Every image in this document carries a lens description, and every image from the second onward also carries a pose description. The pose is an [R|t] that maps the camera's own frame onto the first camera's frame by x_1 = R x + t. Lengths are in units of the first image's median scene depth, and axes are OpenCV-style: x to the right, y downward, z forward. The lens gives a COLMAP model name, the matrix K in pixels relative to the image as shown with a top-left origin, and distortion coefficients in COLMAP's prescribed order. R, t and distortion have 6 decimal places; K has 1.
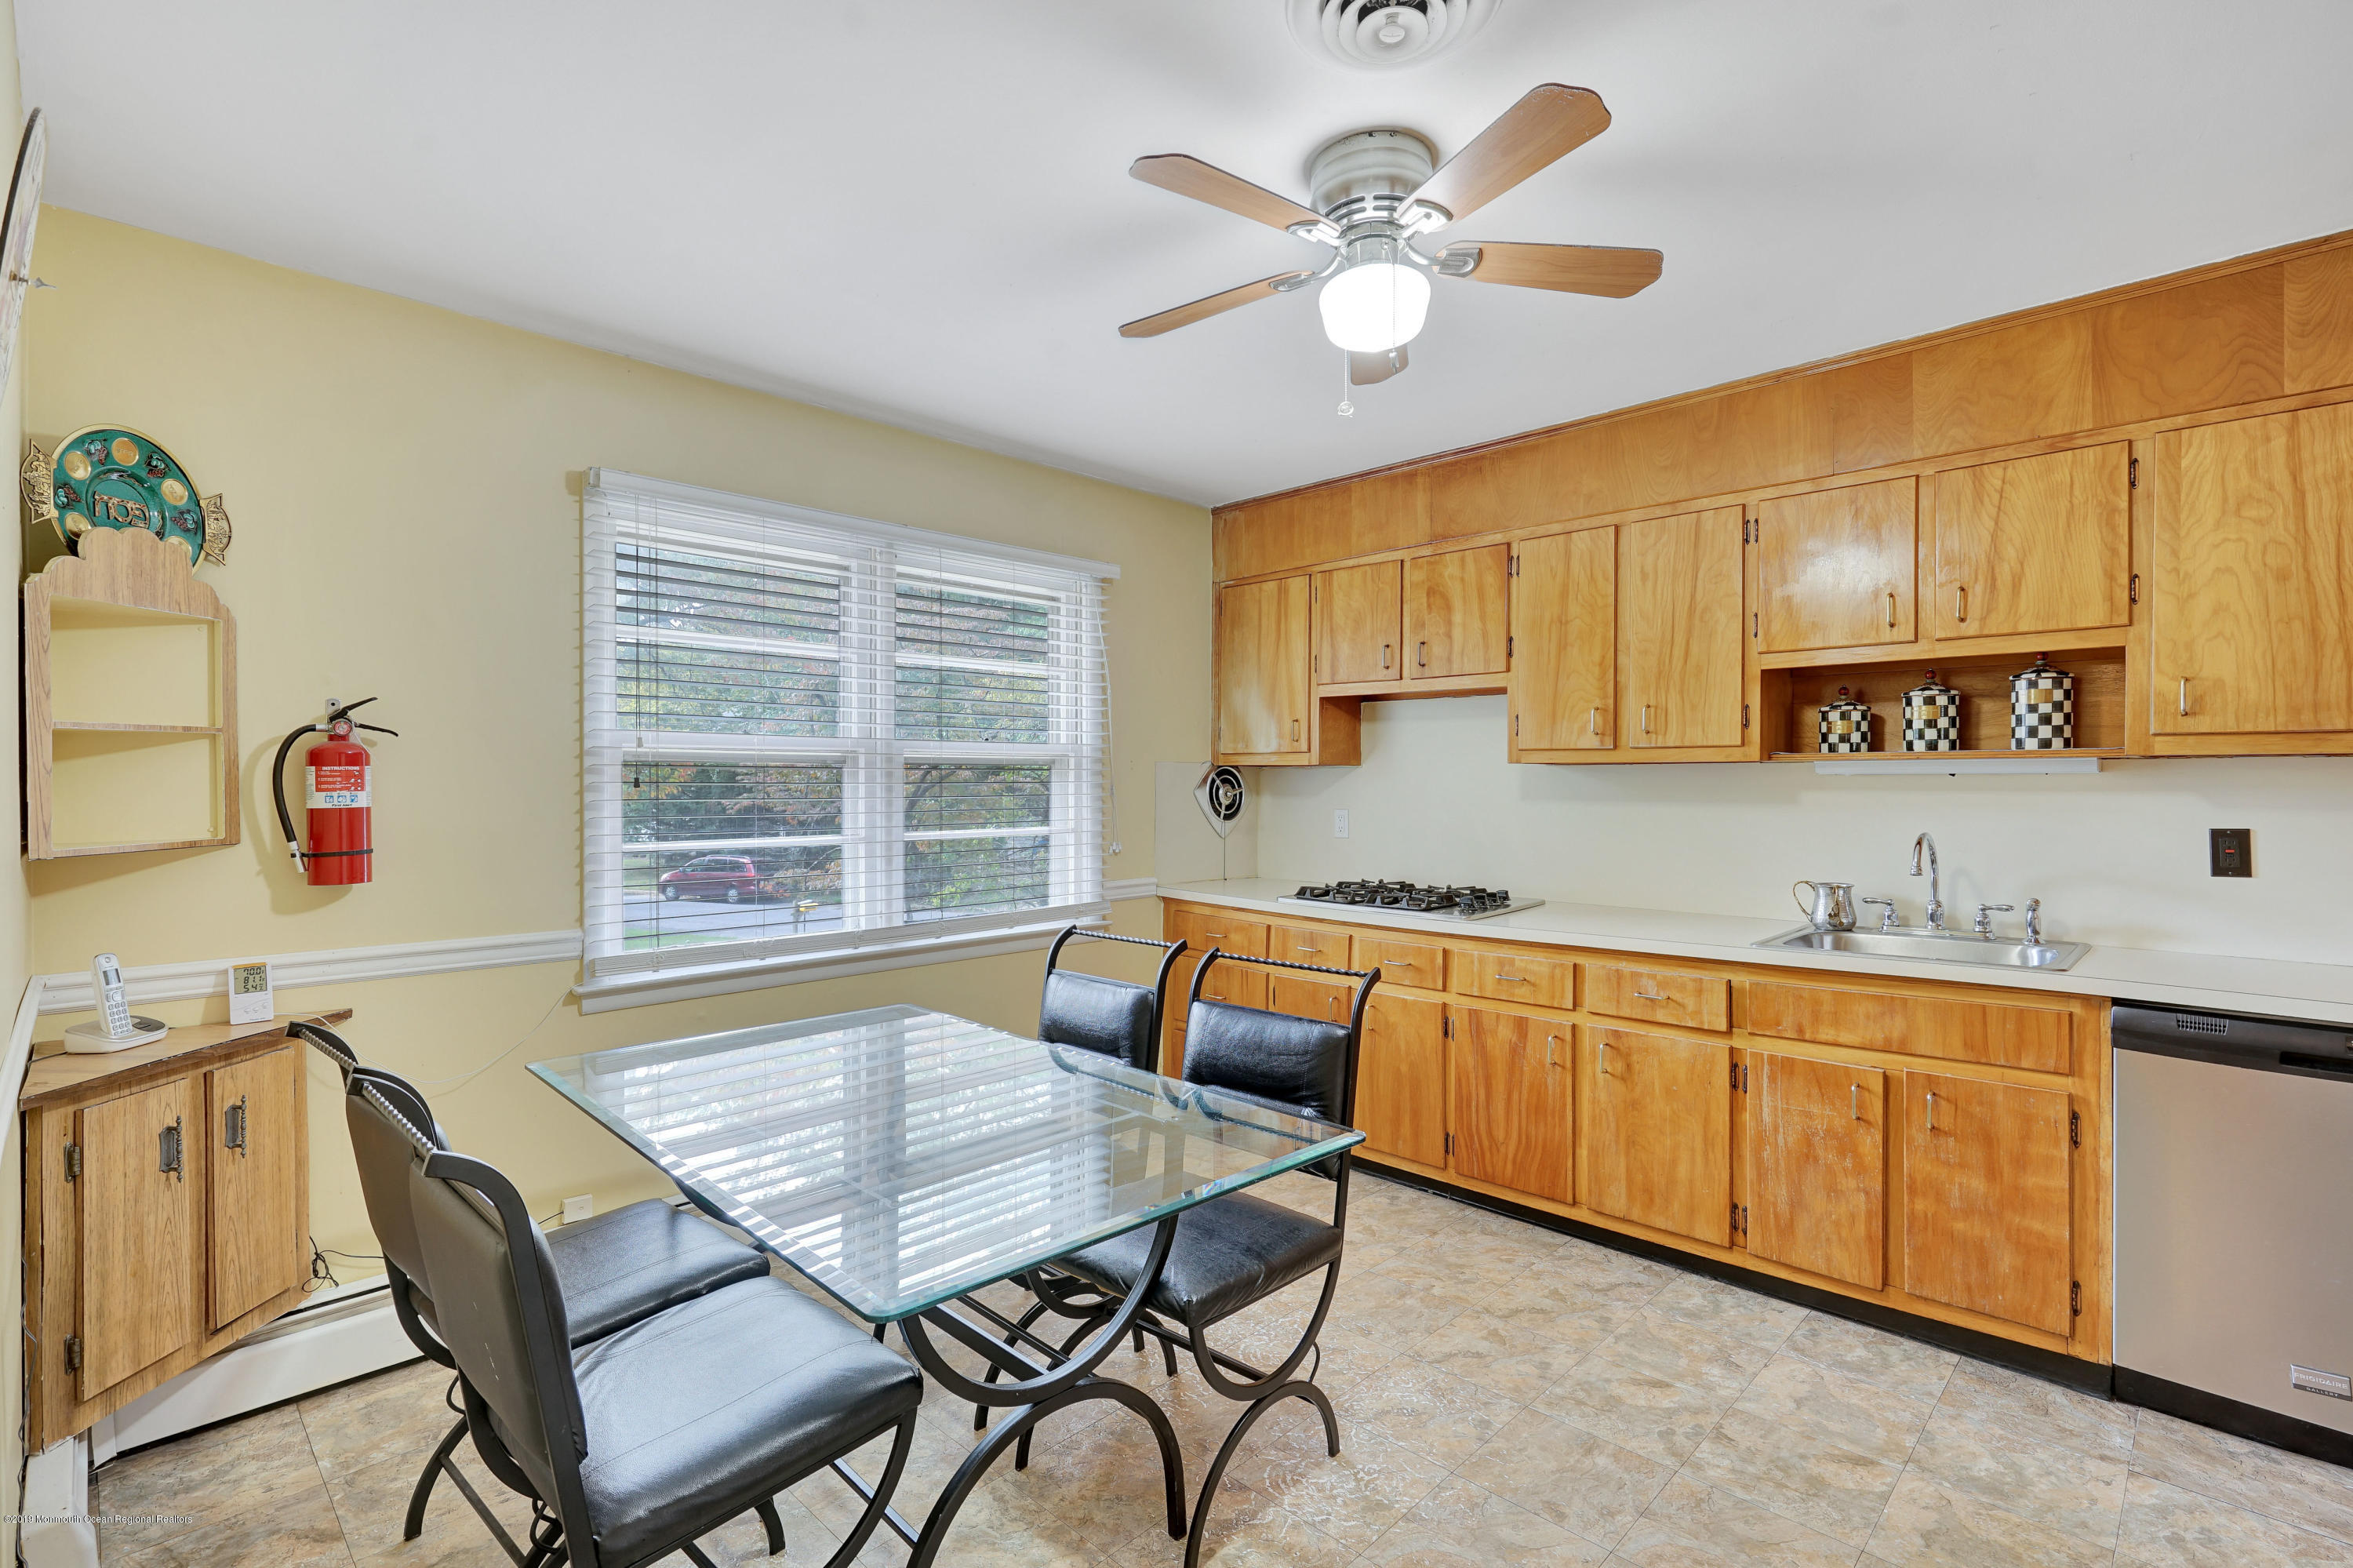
lens RADIAL K [[1092.3, 0, 1162.3], [0, 1092.3, 799.7], [0, 0, 1]] dist [-0.004812, 0.003863]
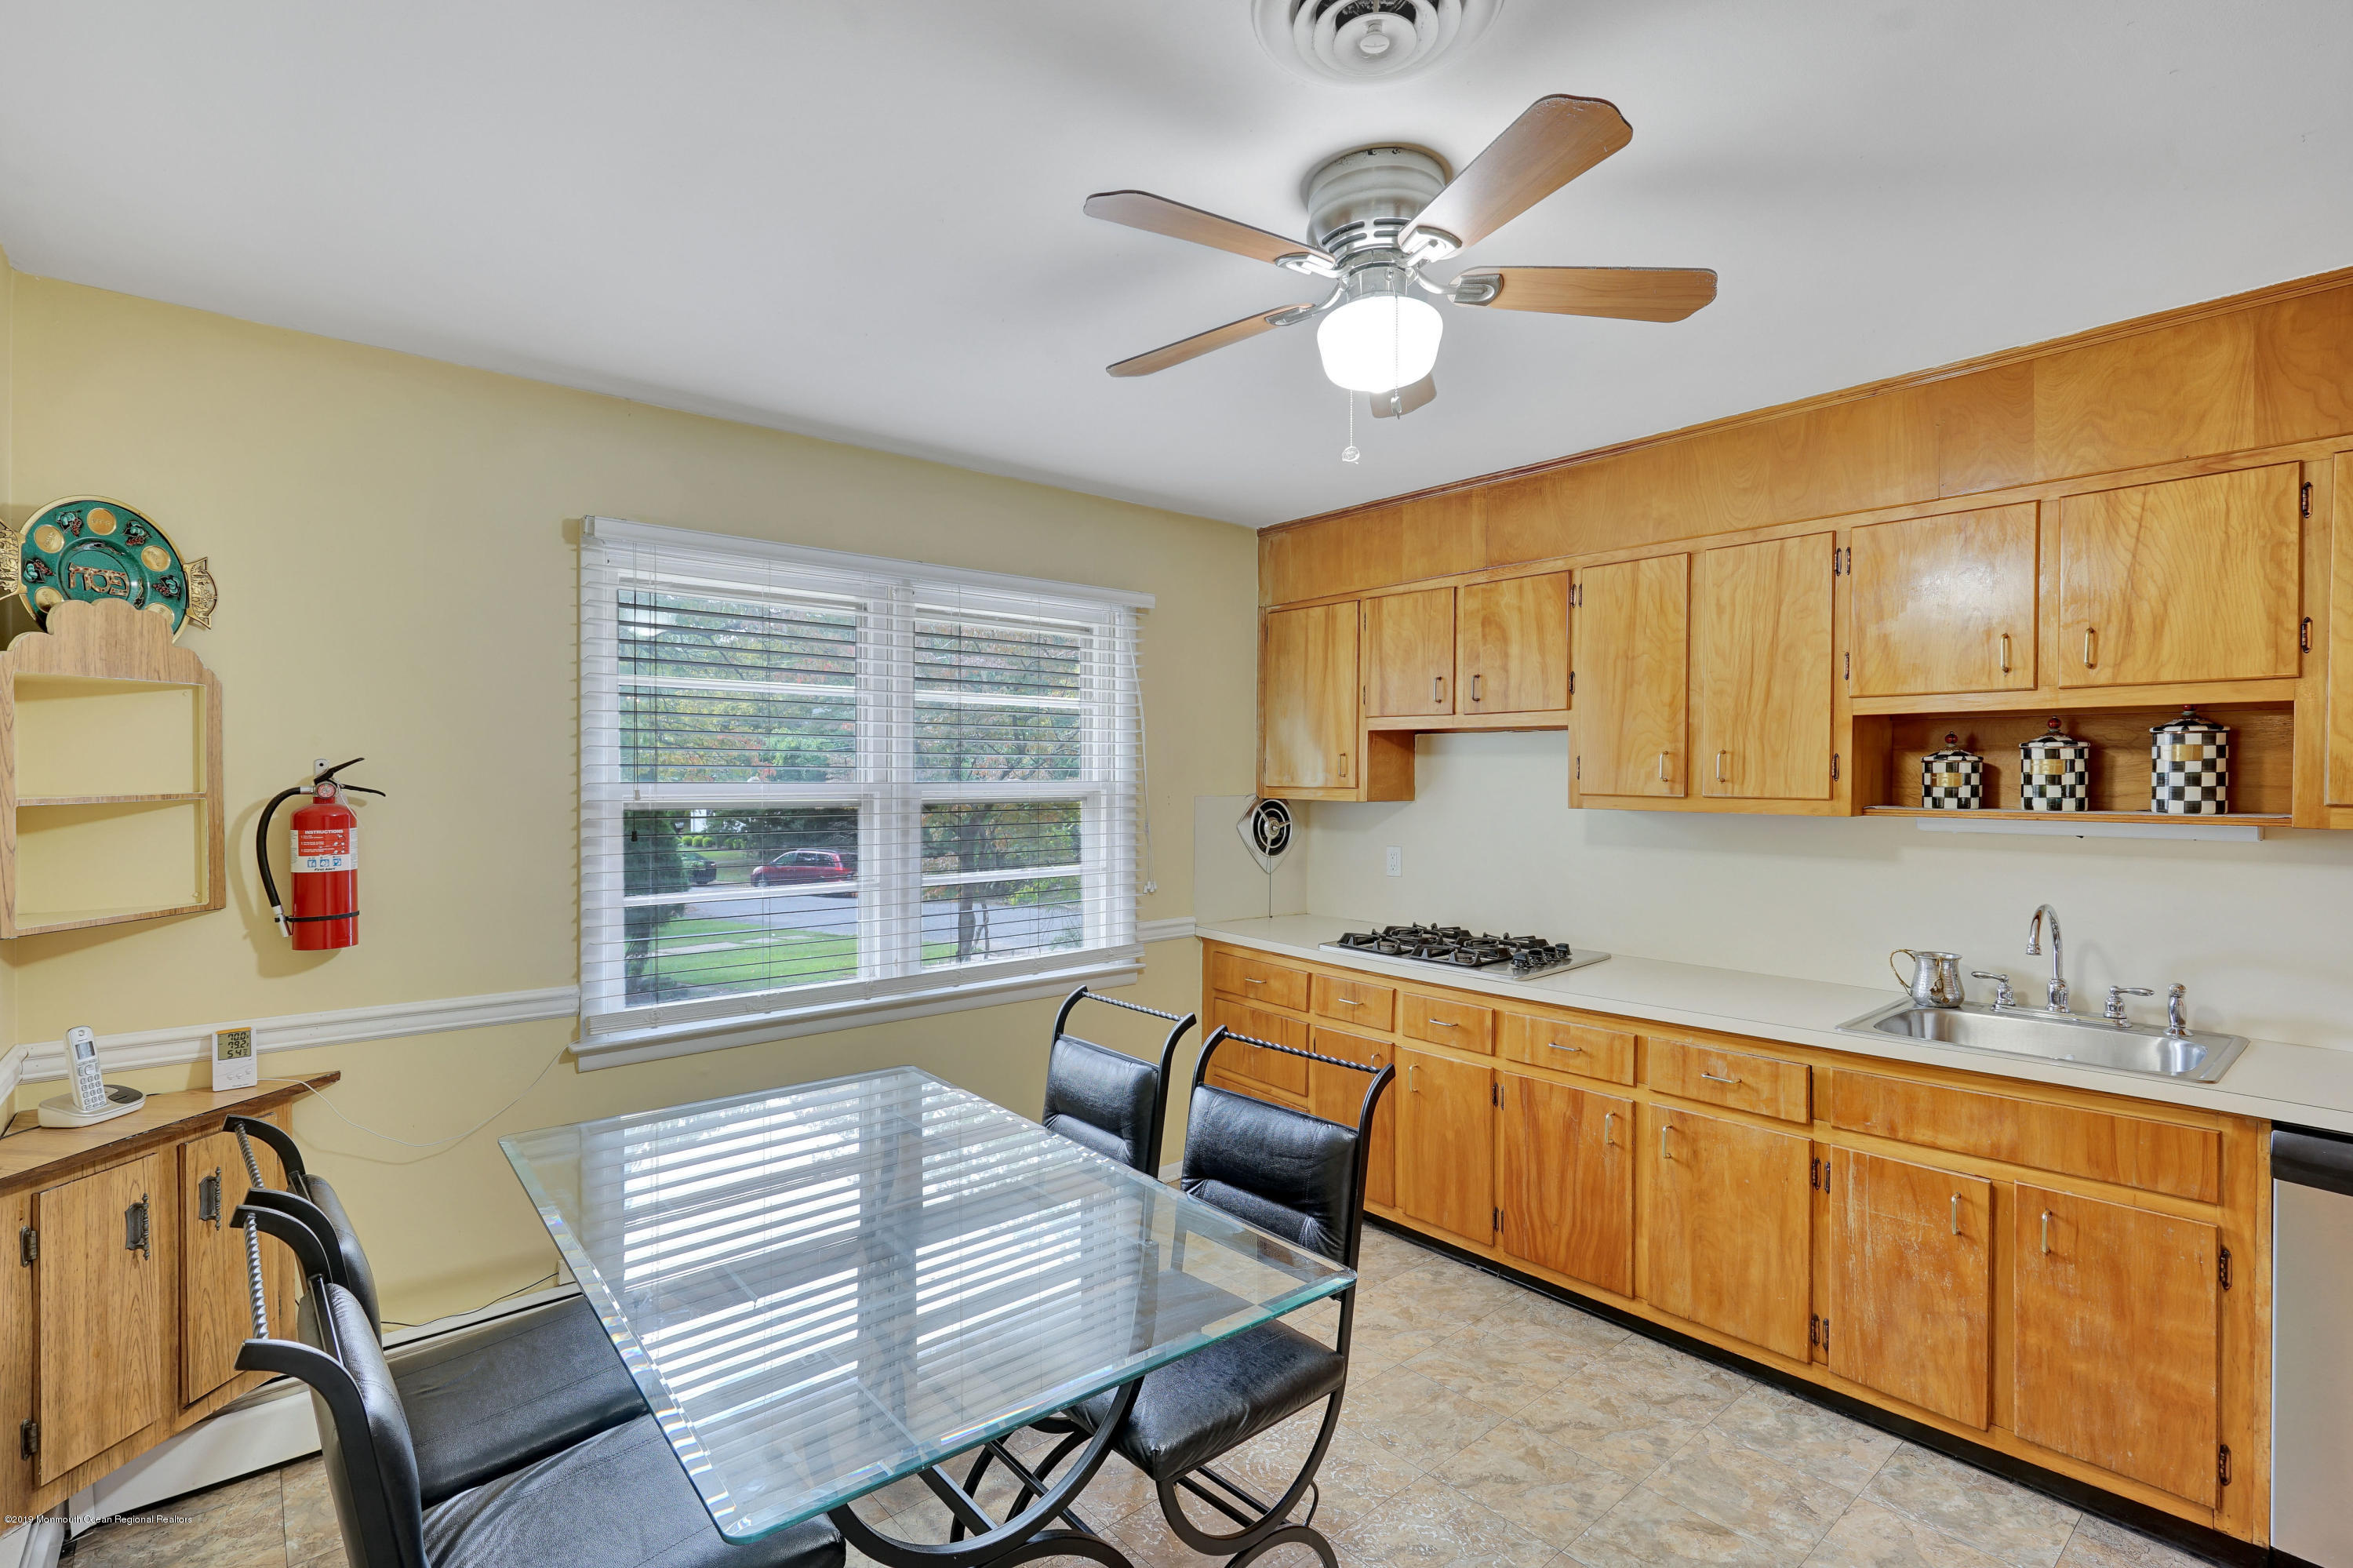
lens RADIAL K [[1092.3, 0, 1158.9], [0, 1092.3, 791.2], [0, 0, 1]] dist [-0.004812, 0.003863]
pose [[0.996264, 0.009234, -0.085868, 0.067875], [-0.009306, 0.999957, -0.000434, -0.059171], [0.085860, 0.001232, 0.996306, 0.068054]]
